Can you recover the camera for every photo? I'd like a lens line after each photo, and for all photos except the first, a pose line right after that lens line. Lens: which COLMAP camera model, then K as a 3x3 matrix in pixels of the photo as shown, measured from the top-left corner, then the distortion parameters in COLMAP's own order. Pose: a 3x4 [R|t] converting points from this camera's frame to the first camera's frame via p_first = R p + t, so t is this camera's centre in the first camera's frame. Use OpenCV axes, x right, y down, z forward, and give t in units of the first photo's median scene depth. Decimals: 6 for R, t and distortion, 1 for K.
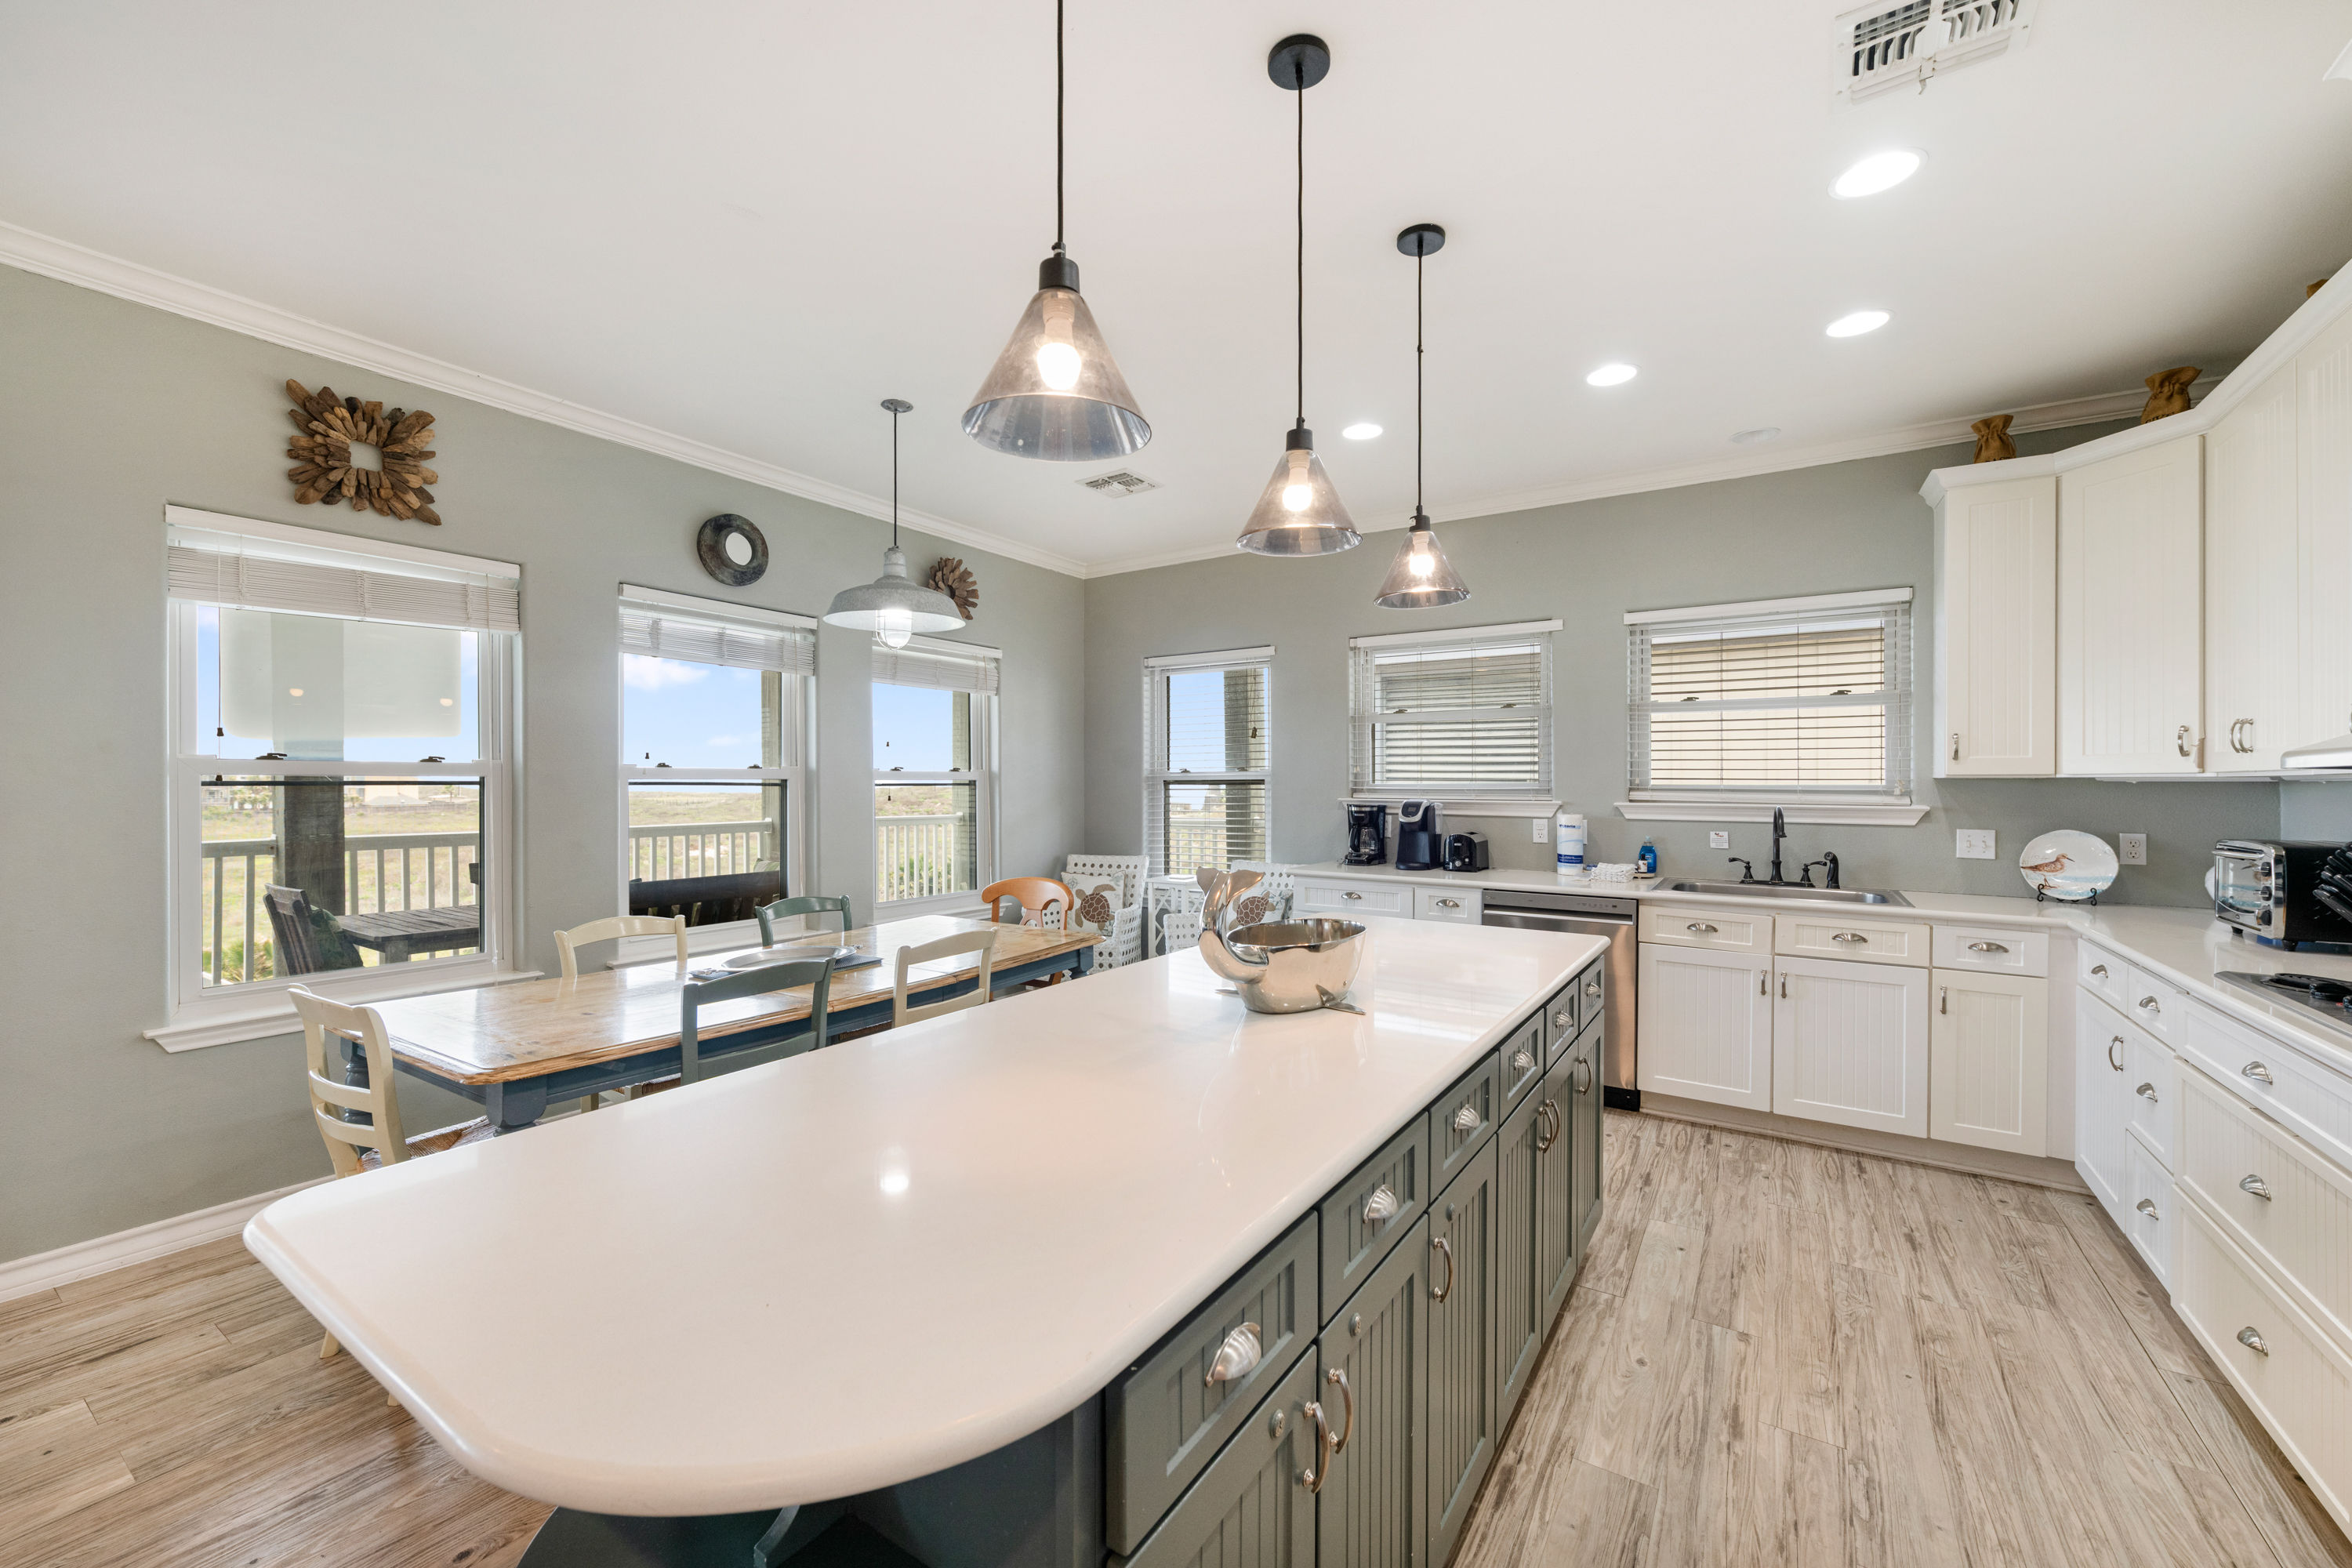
lens RADIAL K [[931.2, 0, 1158.8], [0, 931.2, 785.0], [0, 0, 1]] dist [-0.002128, -0.001293]
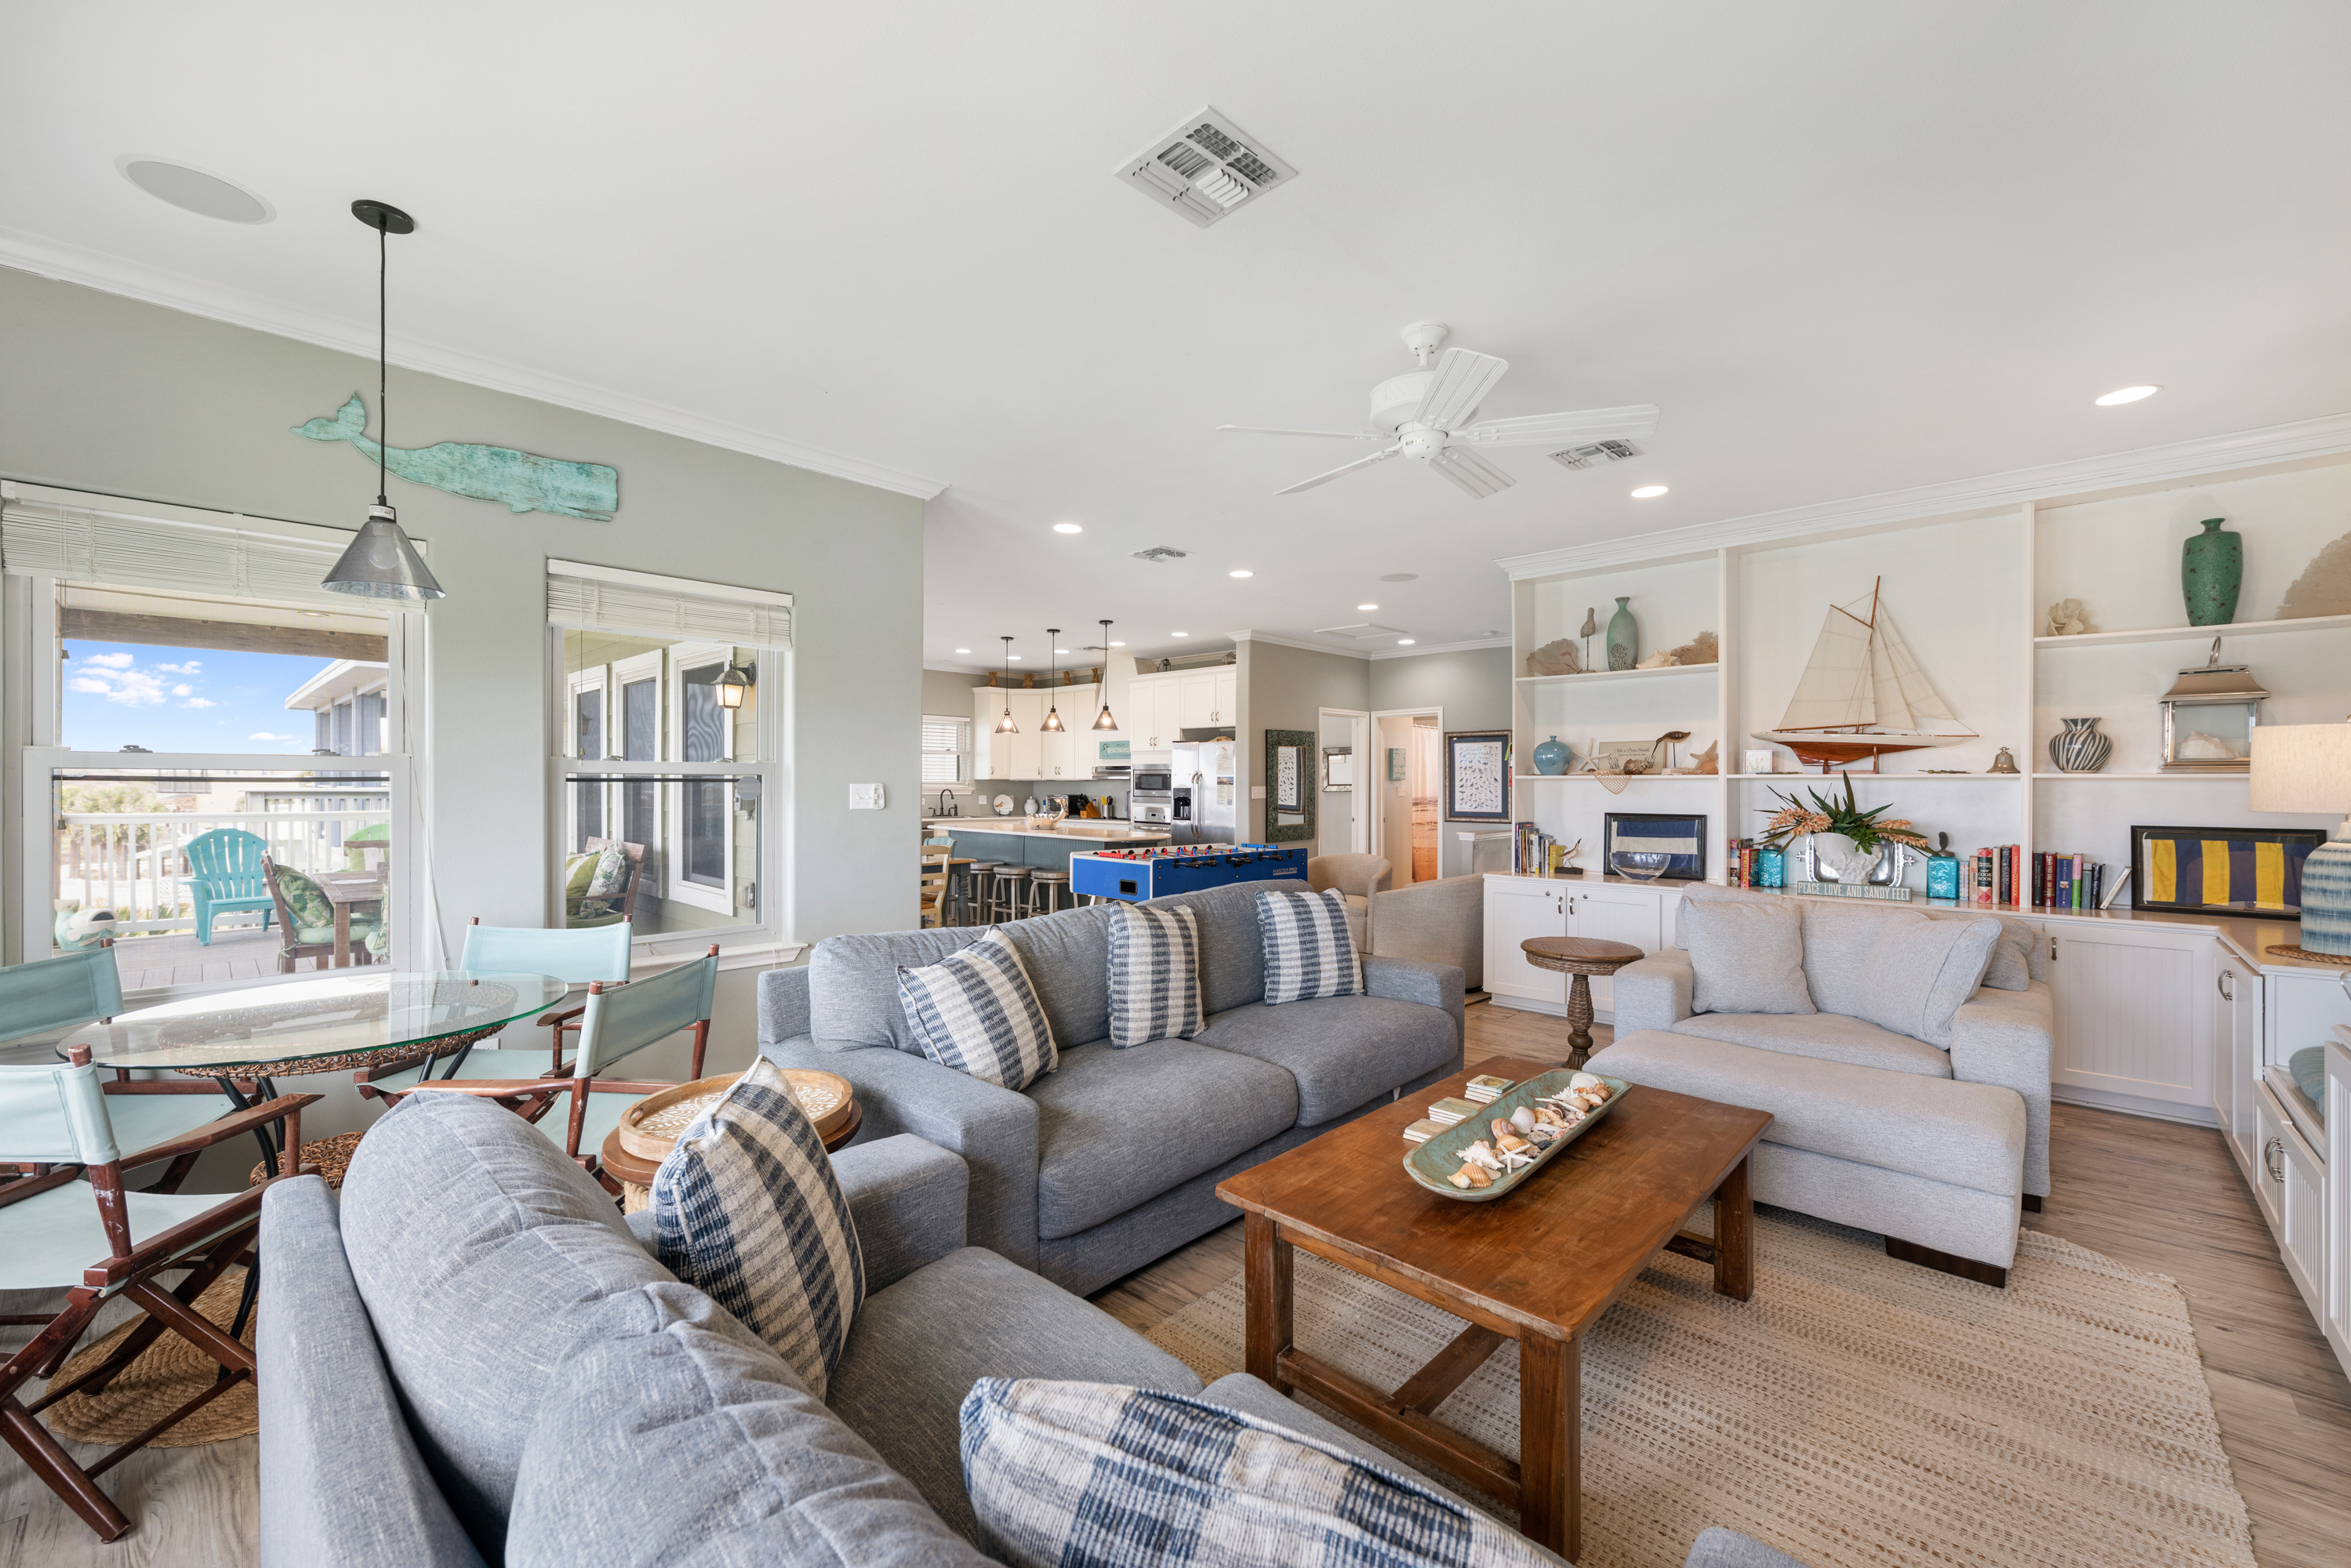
lens RADIAL K [[930.7, 0, 1176.6], [0, 930.7, 781.6], [0, 0, 1]] dist [-0.002128, -0.001293]
pose [[0.167943, 0.002205, 0.985794, -1.871816], [-0.005796, 0.999982, -0.001250, -0.001135], [-0.985780, -0.005504, 0.167953, -0.194096]]
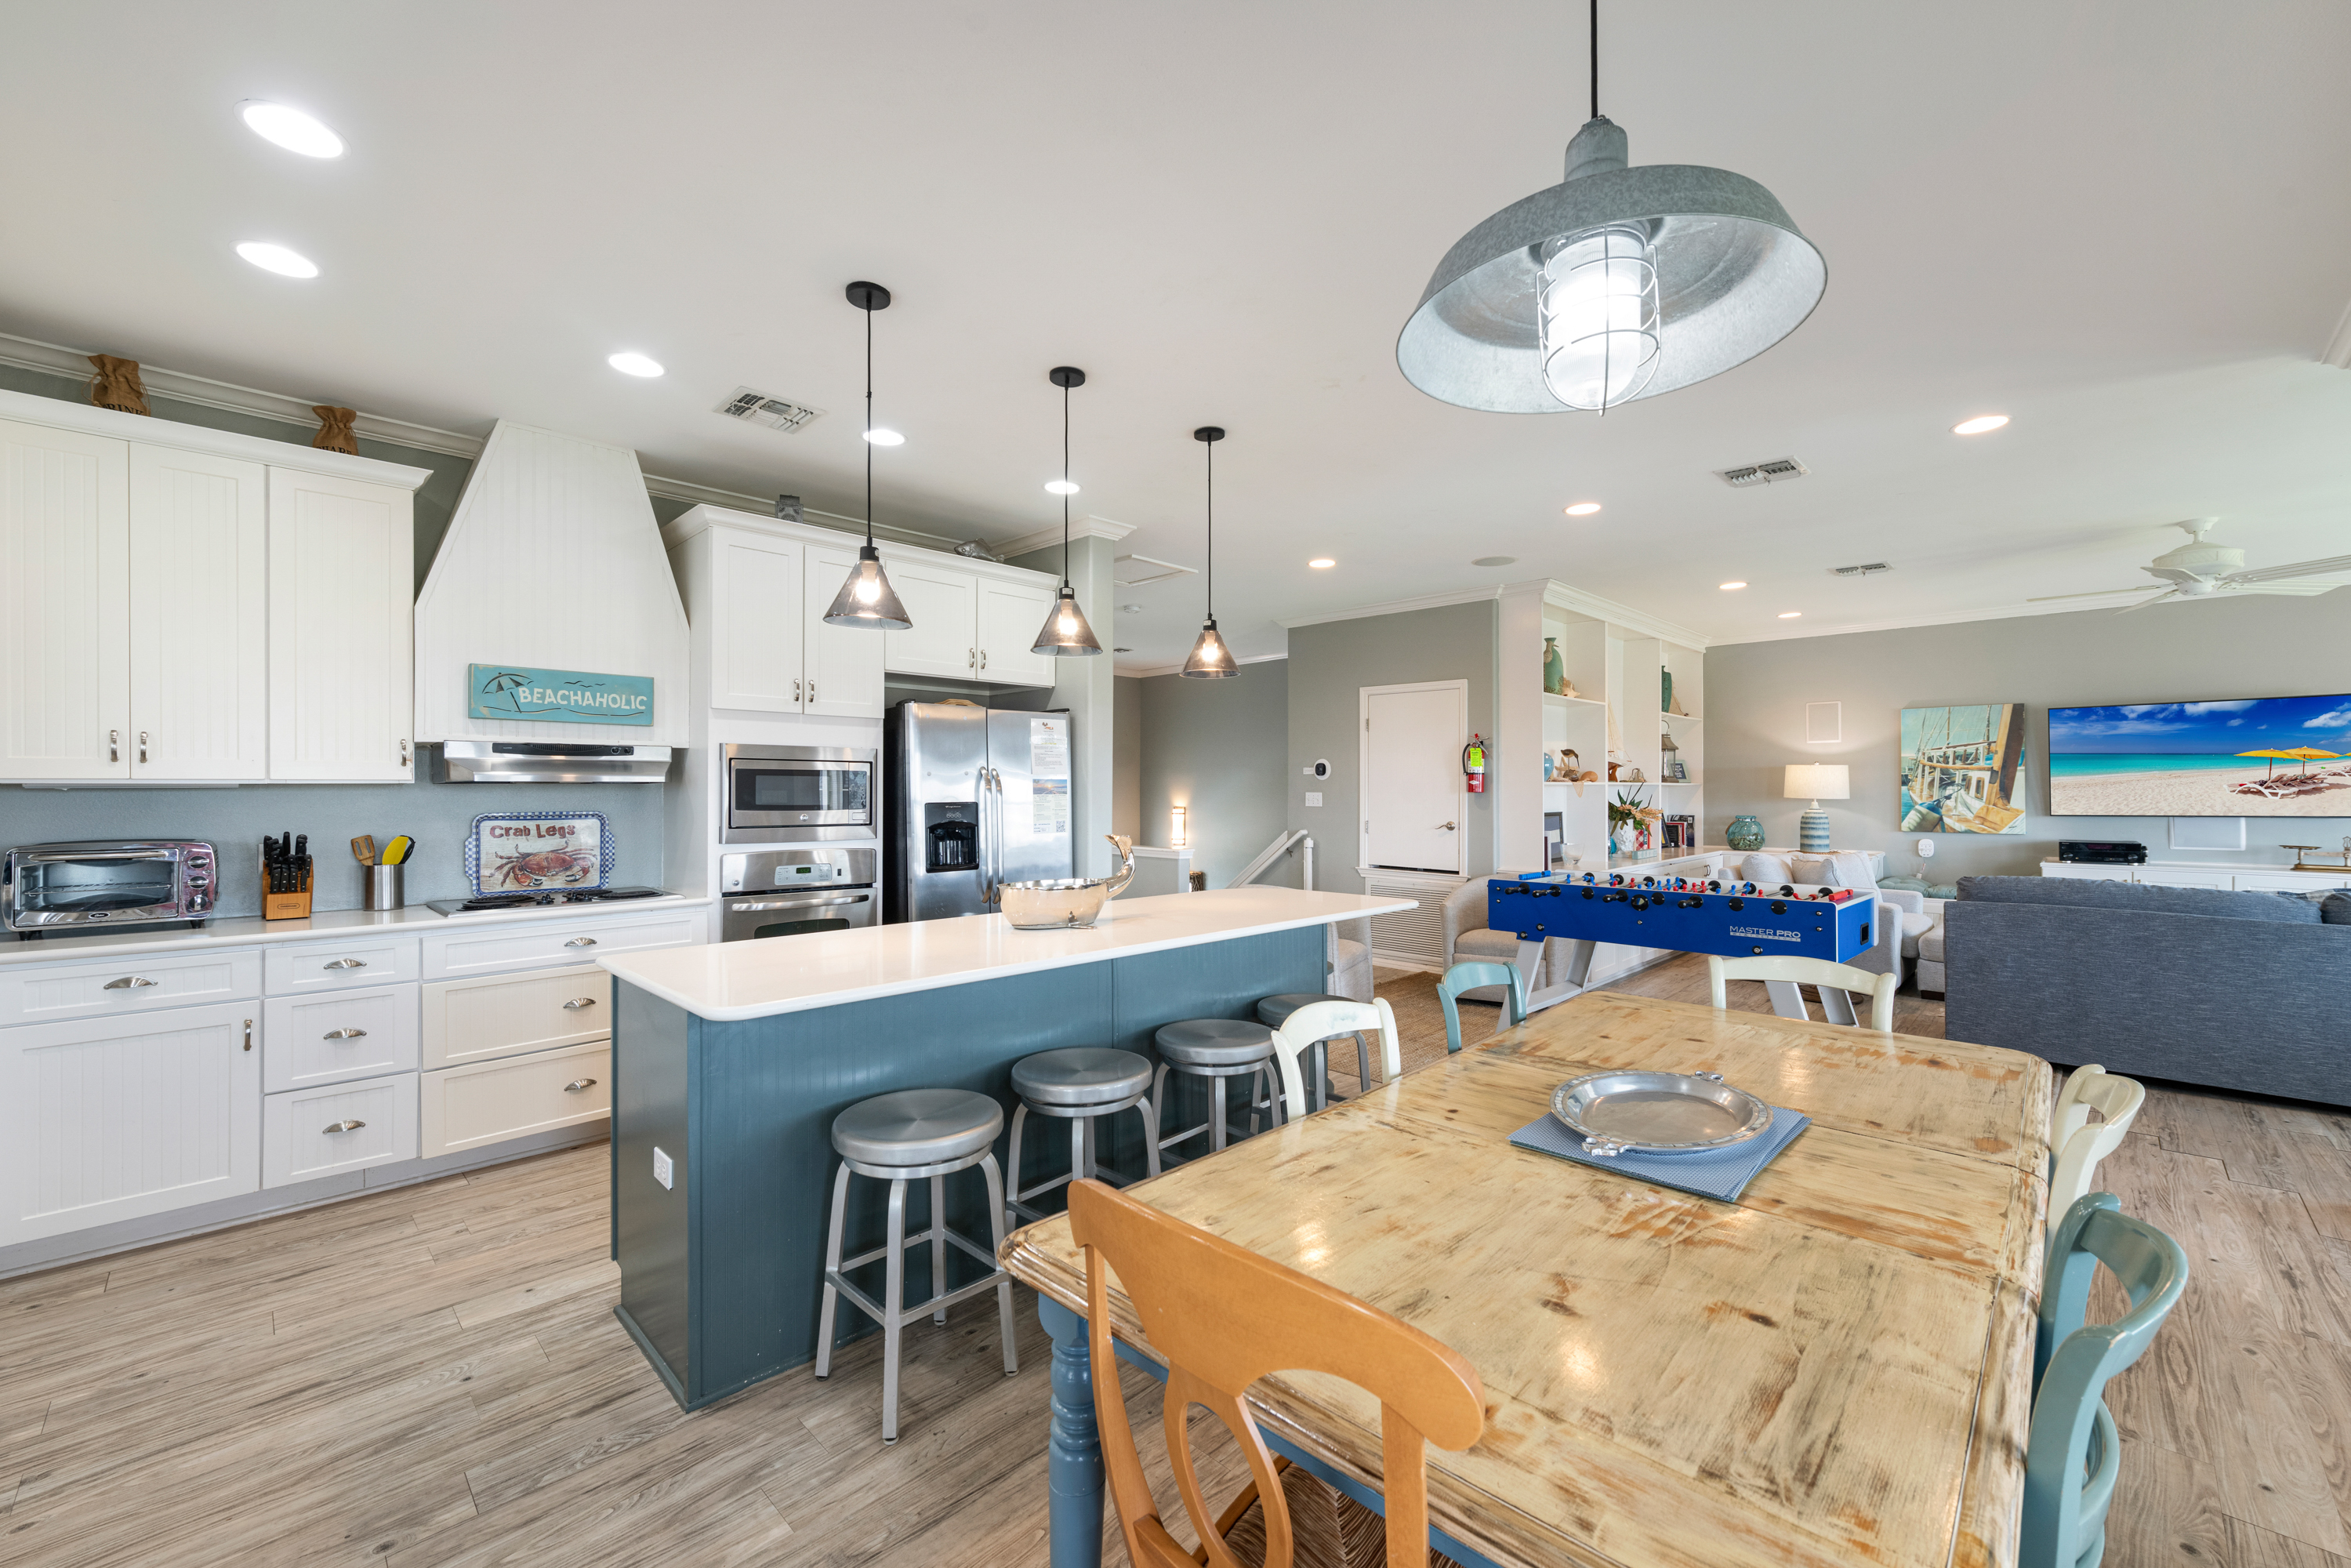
lens RADIAL K [[930.9, 0, 1164.7], [0, 930.9, 790.7], [0, 0, 1]] dist [-0.002128, -0.001293]
pose [[-0.980213, 0.002927, 0.197925, -0.155144], [0.002782, 0.999996, -0.001012, -0.000541], [-0.197927, -0.000441, -0.980217, 1.102907]]
